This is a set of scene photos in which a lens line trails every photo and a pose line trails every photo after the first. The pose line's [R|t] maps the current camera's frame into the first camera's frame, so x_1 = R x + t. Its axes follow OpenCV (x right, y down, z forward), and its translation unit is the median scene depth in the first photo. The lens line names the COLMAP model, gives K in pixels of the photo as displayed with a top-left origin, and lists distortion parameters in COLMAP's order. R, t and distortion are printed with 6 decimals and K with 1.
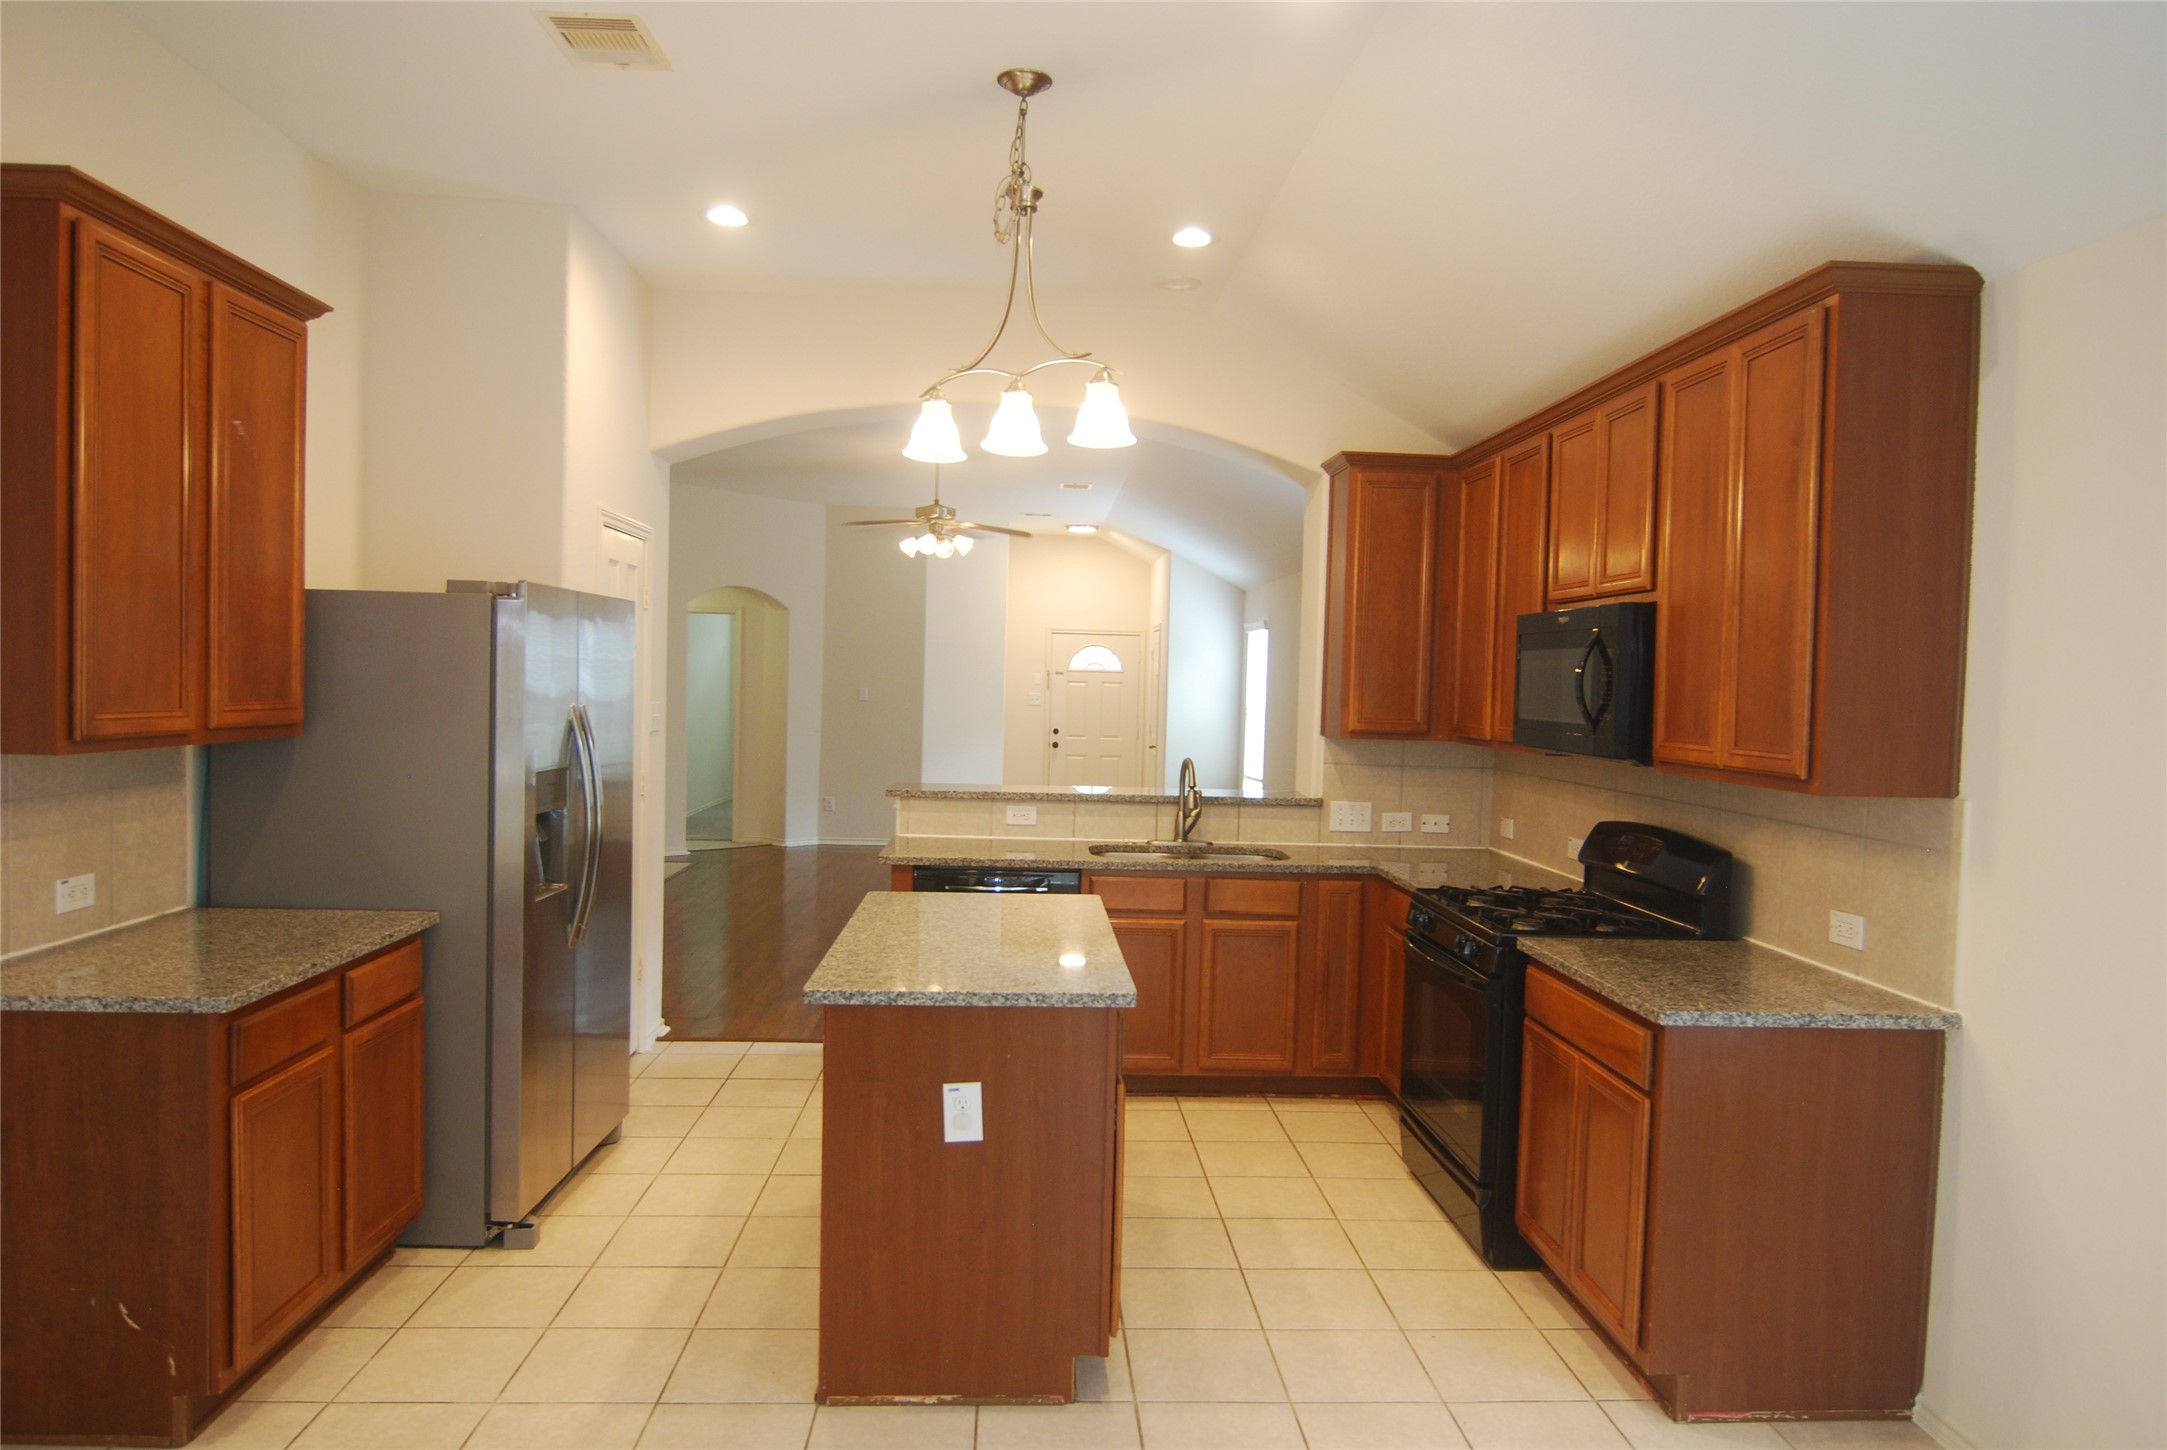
lens RADIAL K [[1415.8, 0, 1103.6], [0, 1415.8, 721.2], [0, 0, 1]] dist [-0.006201, -0.010220]
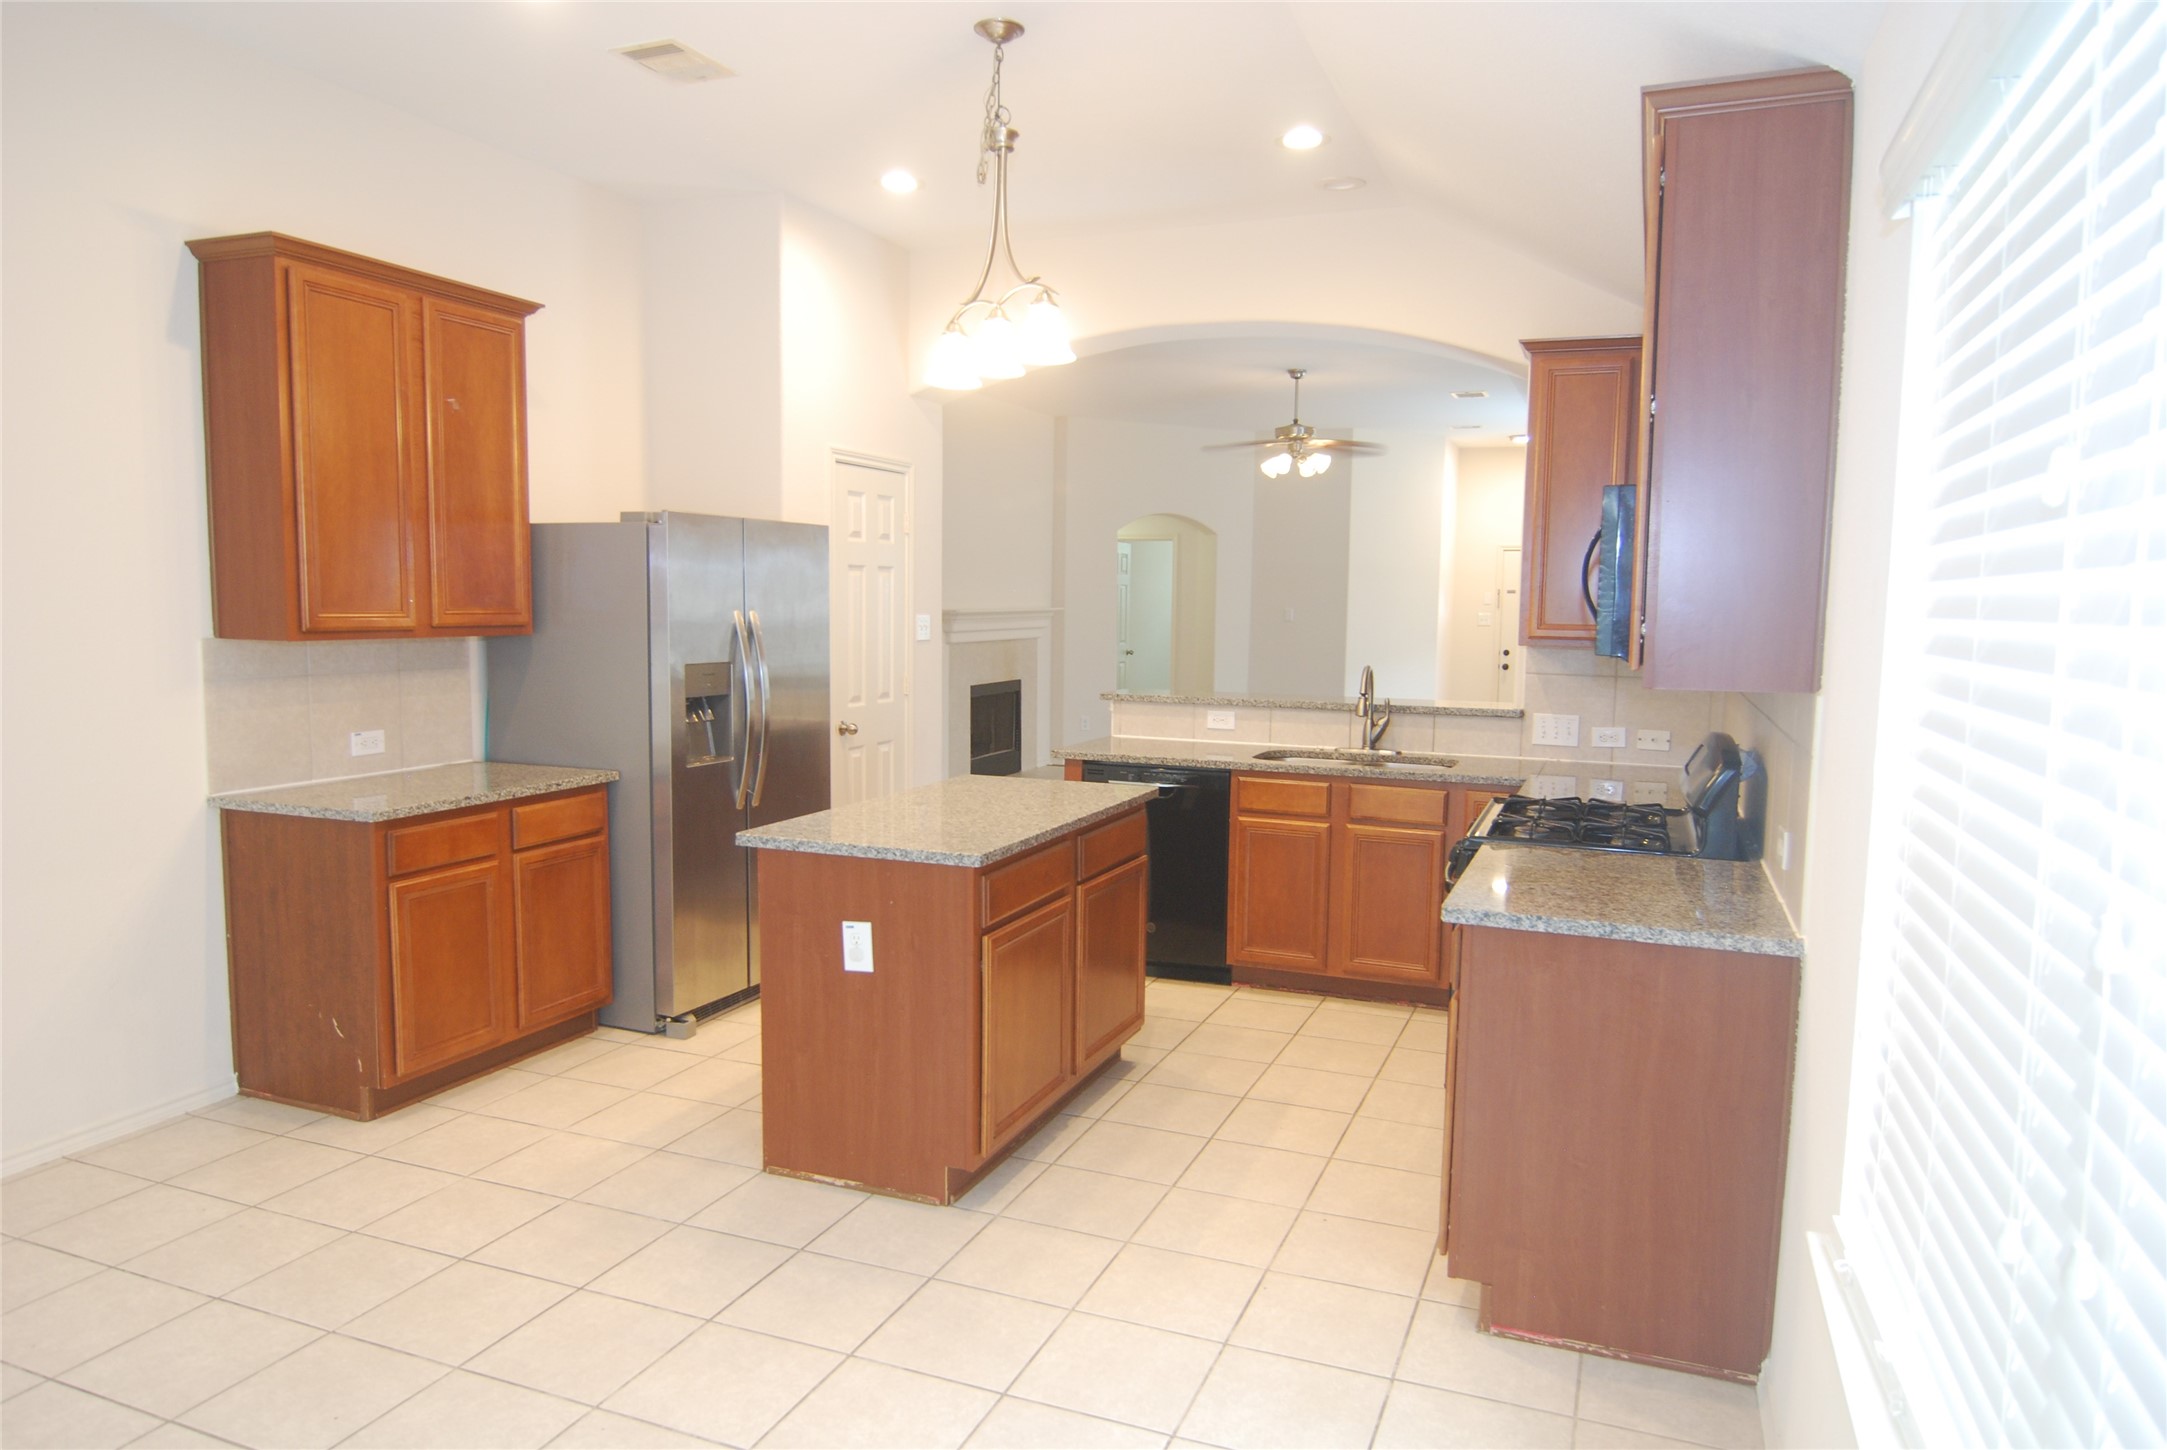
lens RADIAL K [[1415.8, 0, 1080.7], [0, 1415.8, 723.0], [0, 0, 1]] dist [-0.006201, -0.010220]
pose [[0.903165, 0.024003, -0.428623, 0.483898], [-0.002230, 0.998685, 0.051228, 0.024946], [0.429289, -0.045311, 0.902030, 0.020168]]
